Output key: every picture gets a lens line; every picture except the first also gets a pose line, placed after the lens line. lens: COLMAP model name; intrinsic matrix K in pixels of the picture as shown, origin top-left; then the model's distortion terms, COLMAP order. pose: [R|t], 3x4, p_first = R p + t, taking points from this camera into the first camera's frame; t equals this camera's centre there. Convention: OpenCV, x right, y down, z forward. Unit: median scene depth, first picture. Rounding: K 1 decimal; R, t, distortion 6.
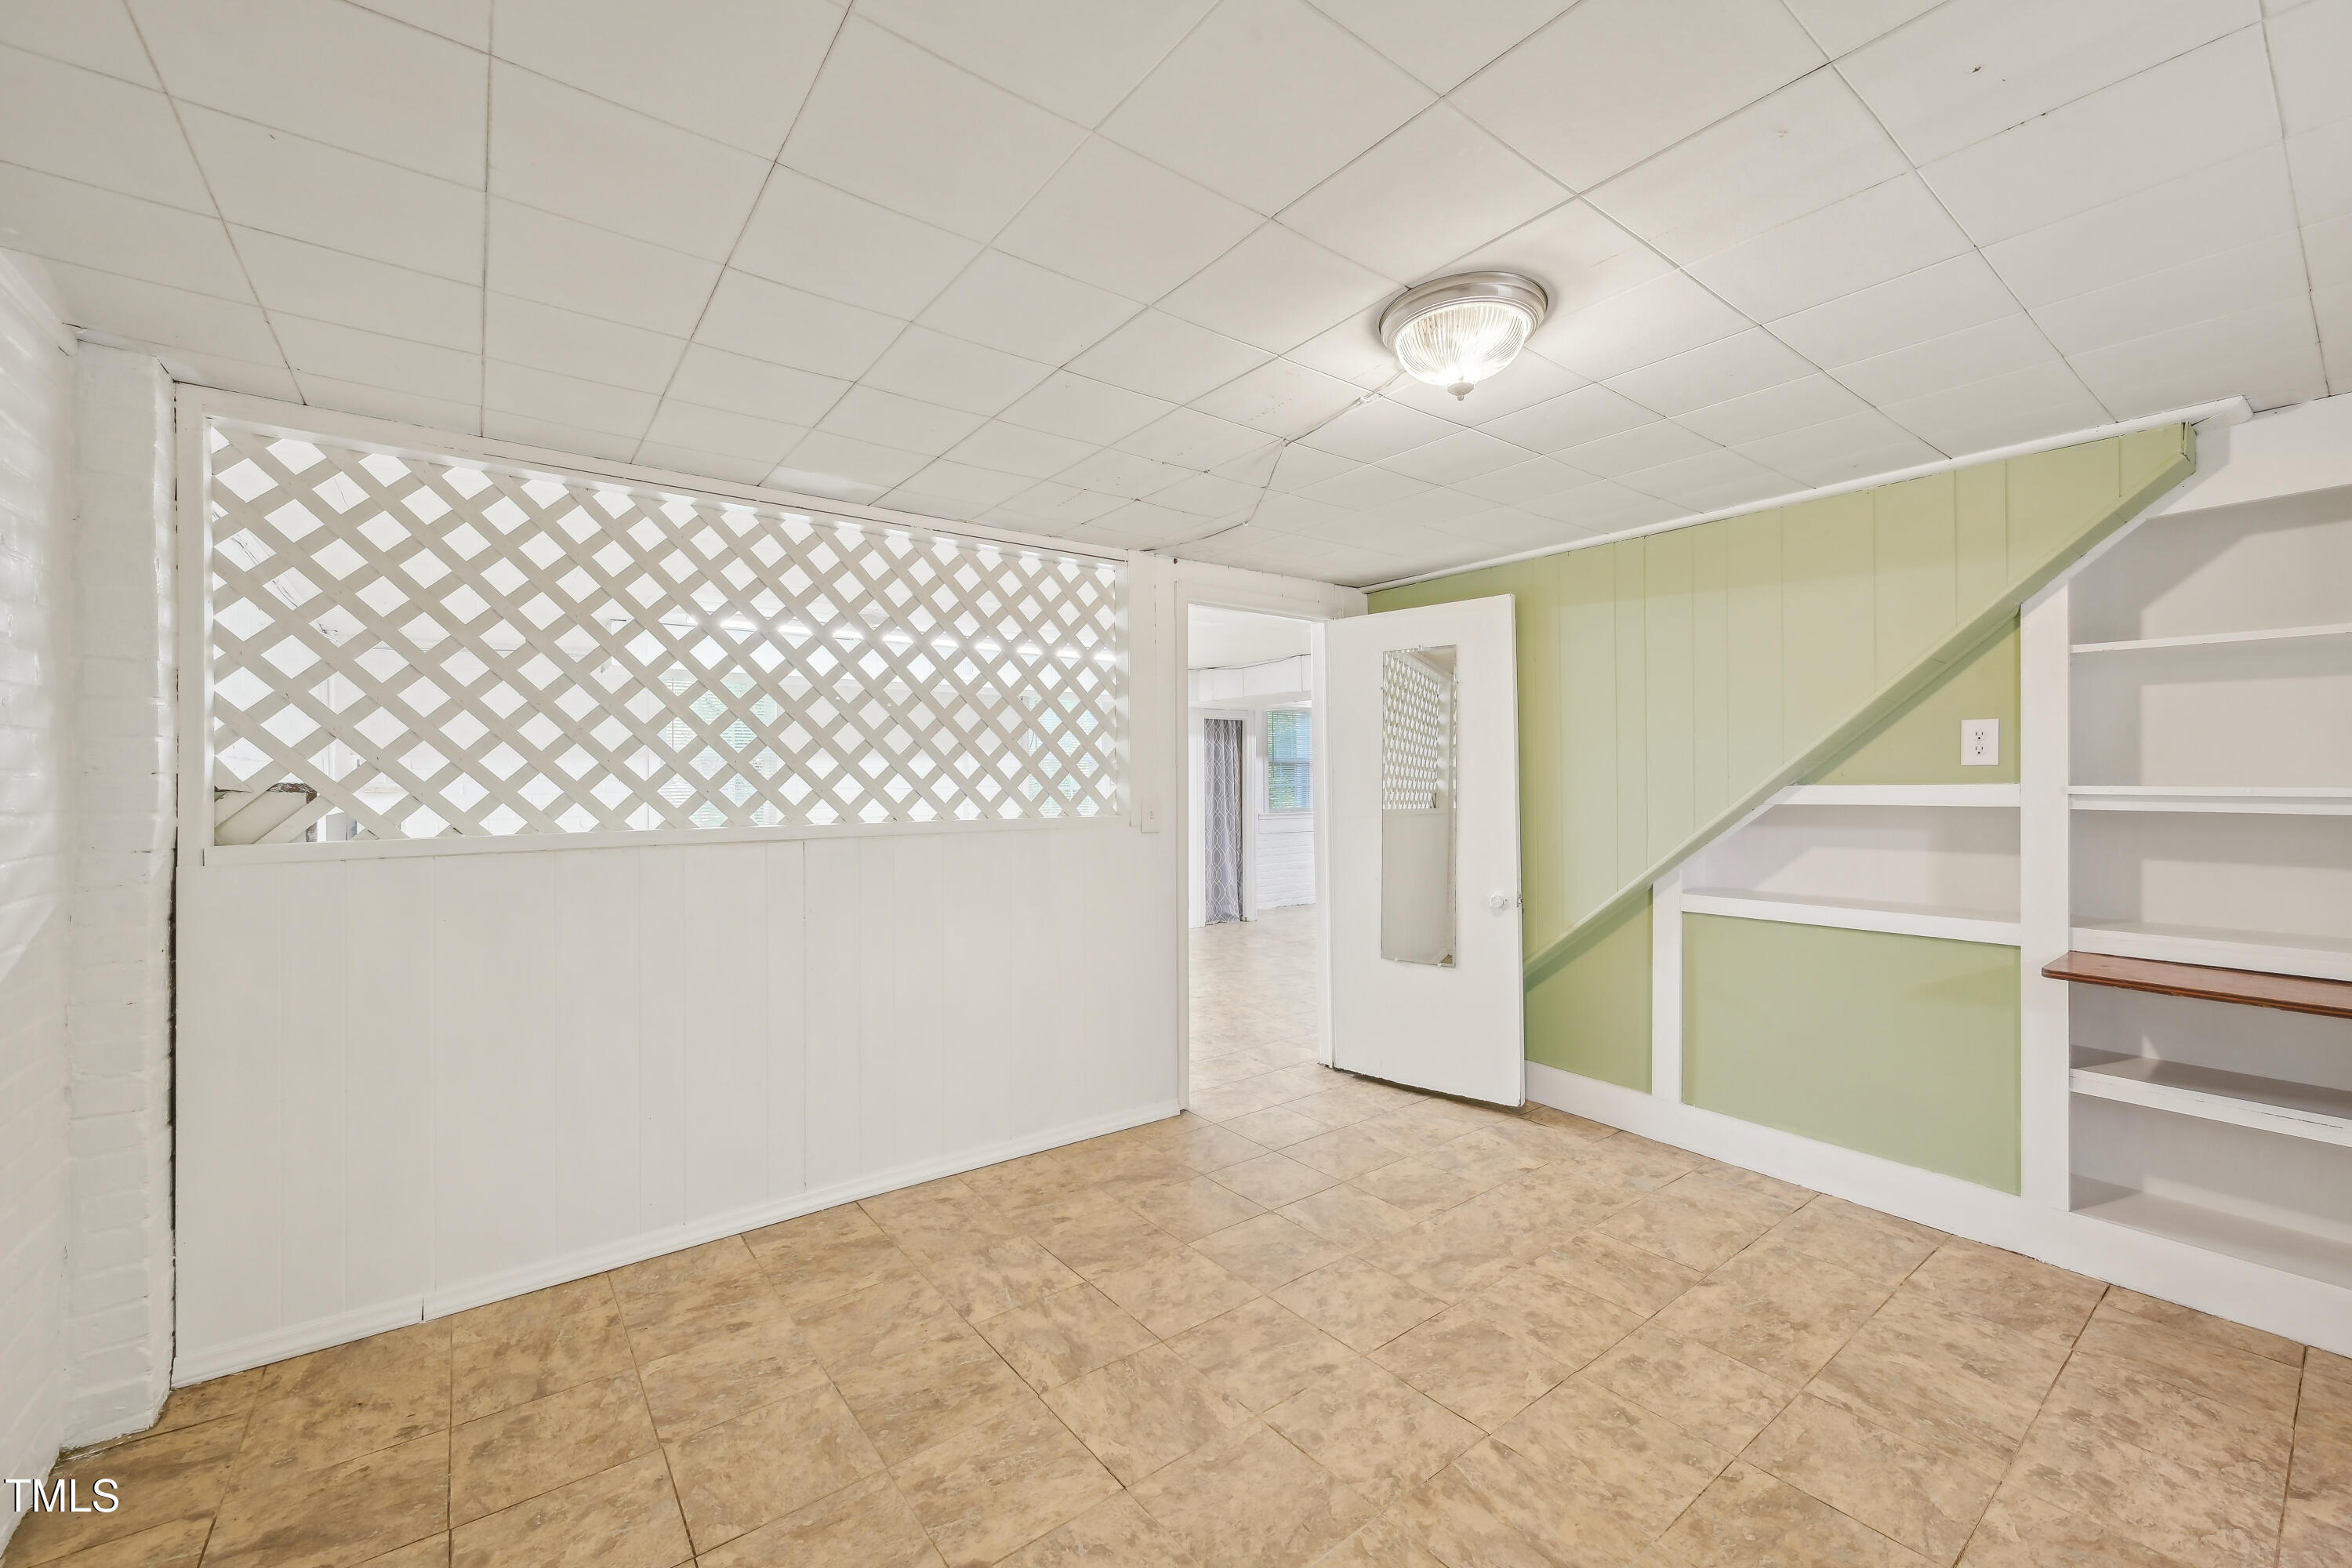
lens RADIAL K [[923.1, 0, 1171.1], [0, 923.1, 780.4], [0, 0, 1]] dist [0.000824, 0.000453]
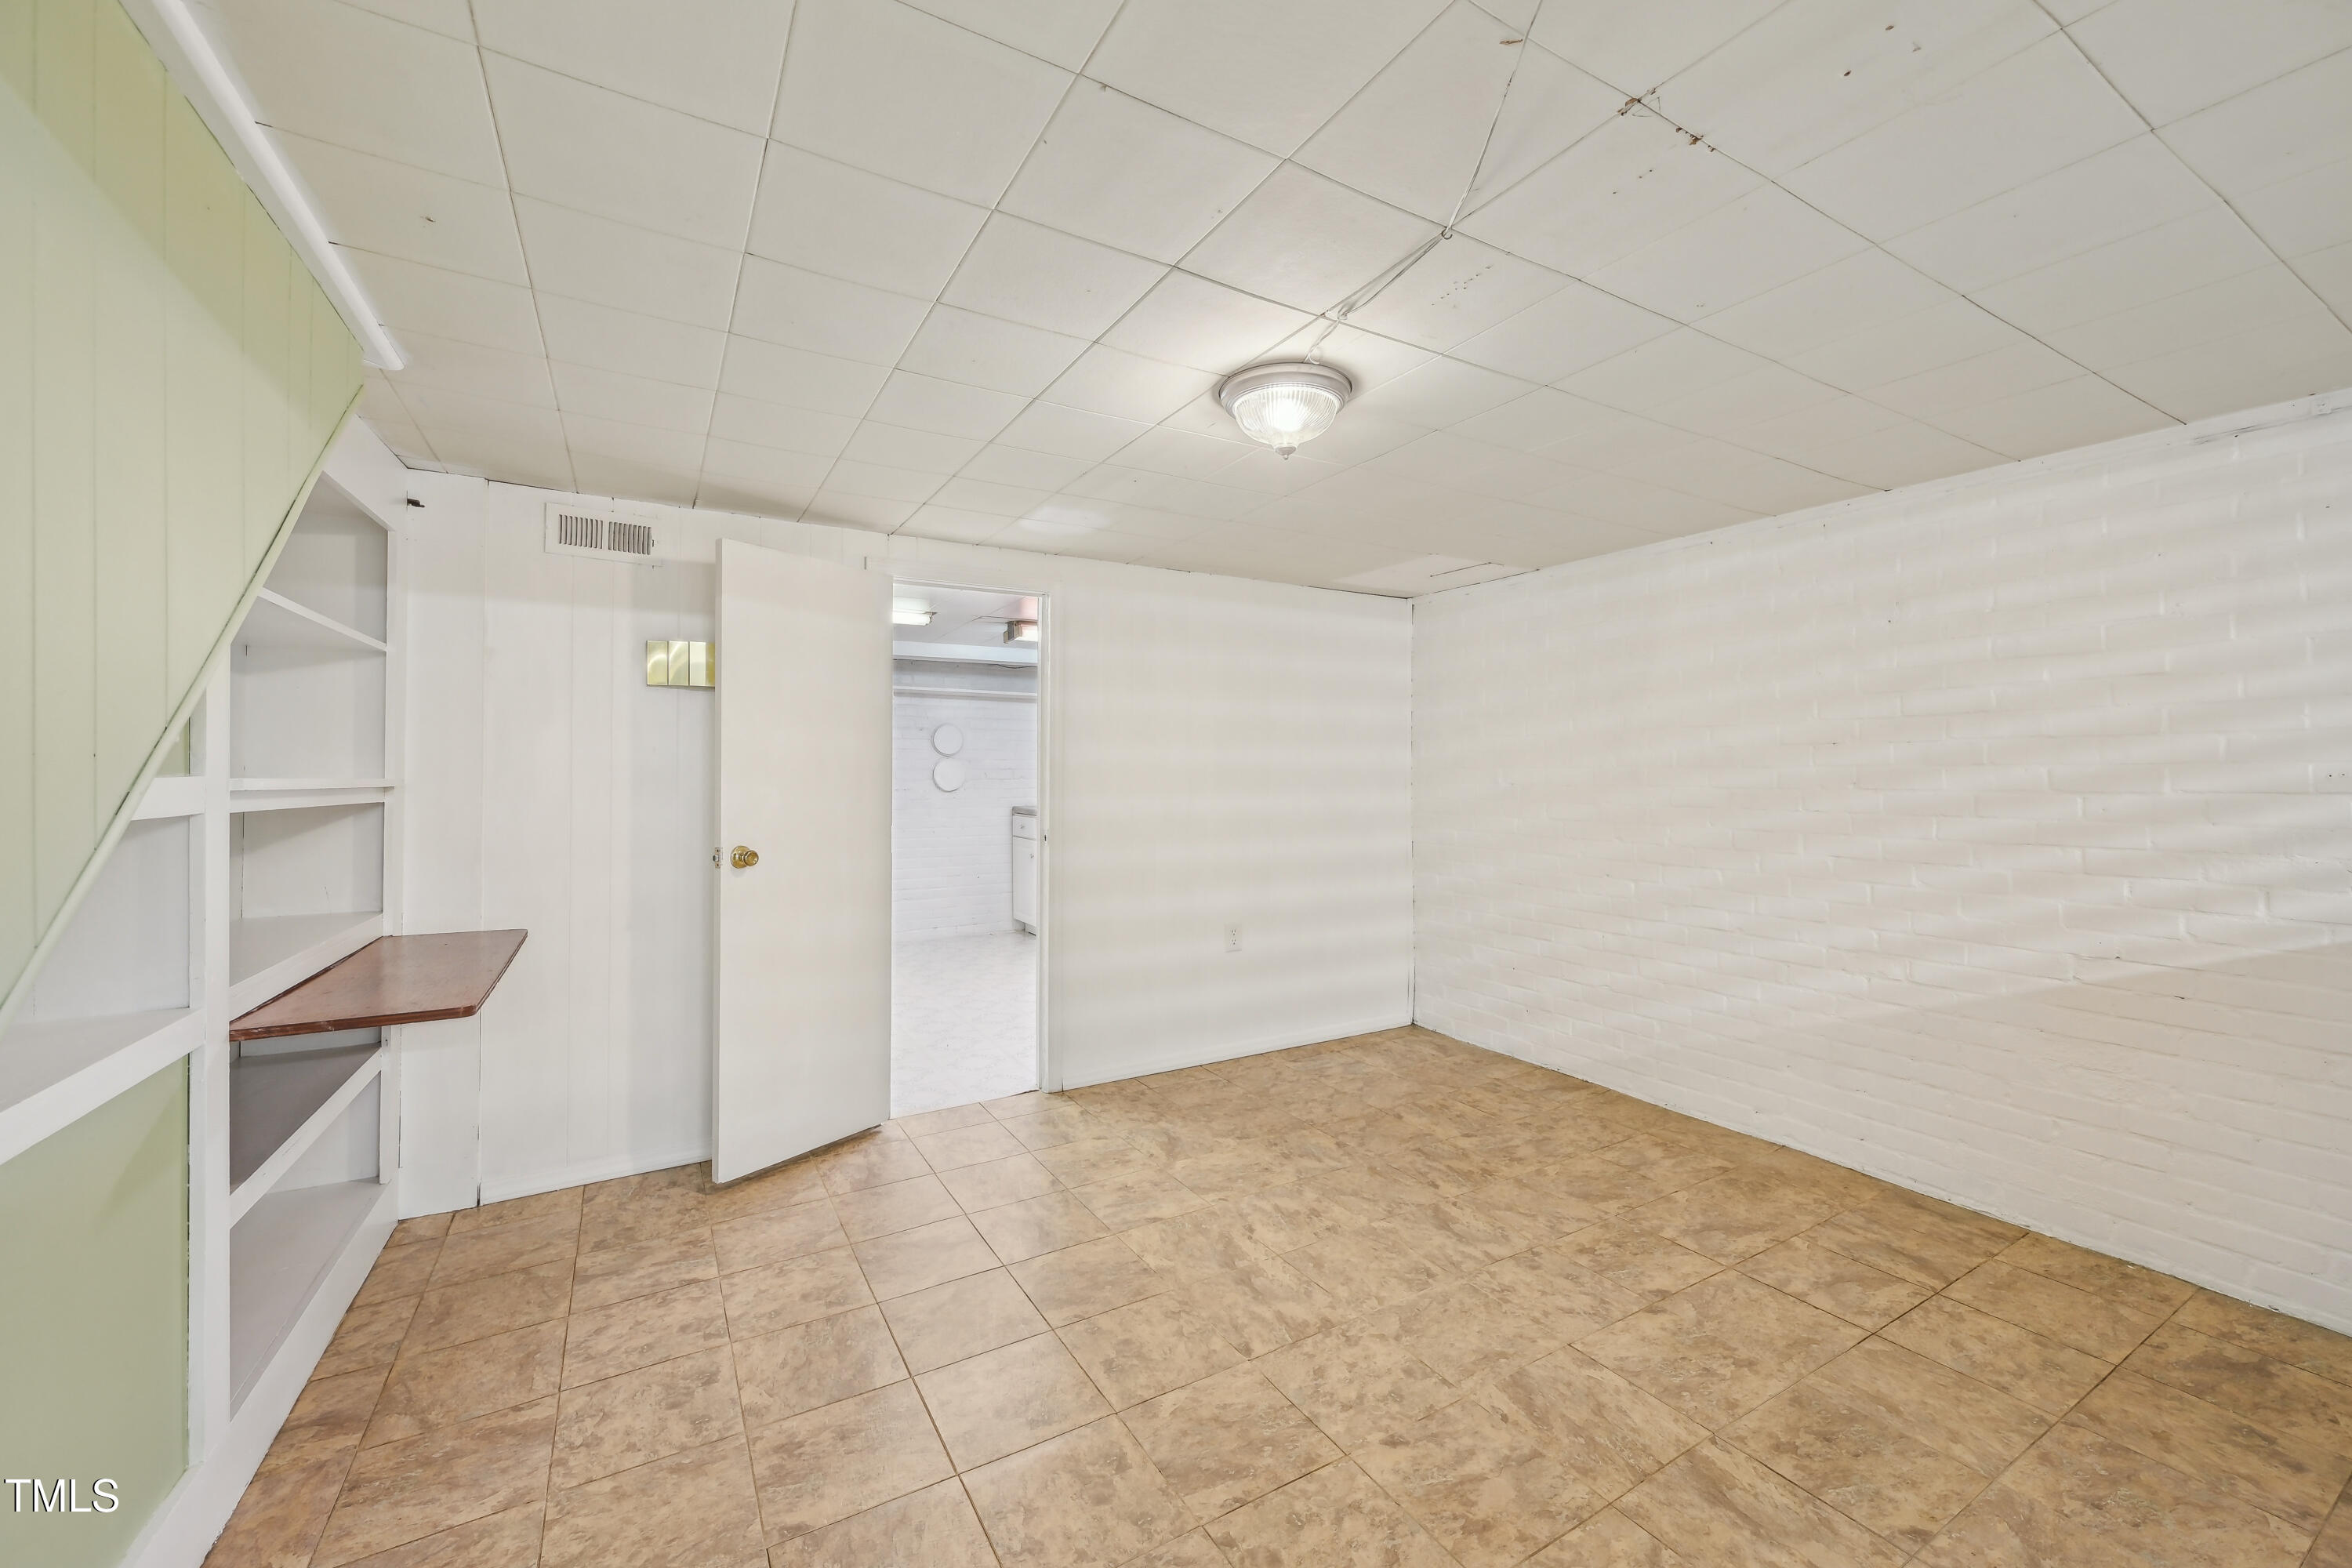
lens RADIAL K [[923.1, 0, 1191.3], [0, 923.1, 776.2], [0, 0, 1]] dist [0.000824, 0.000453]
pose [[-0.995028, 0.000572, 0.099591, 0.290555], [0.000566, 1.000000, -0.000087, 0.010782], [-0.099591, -0.000030, -0.995029, 2.021908]]
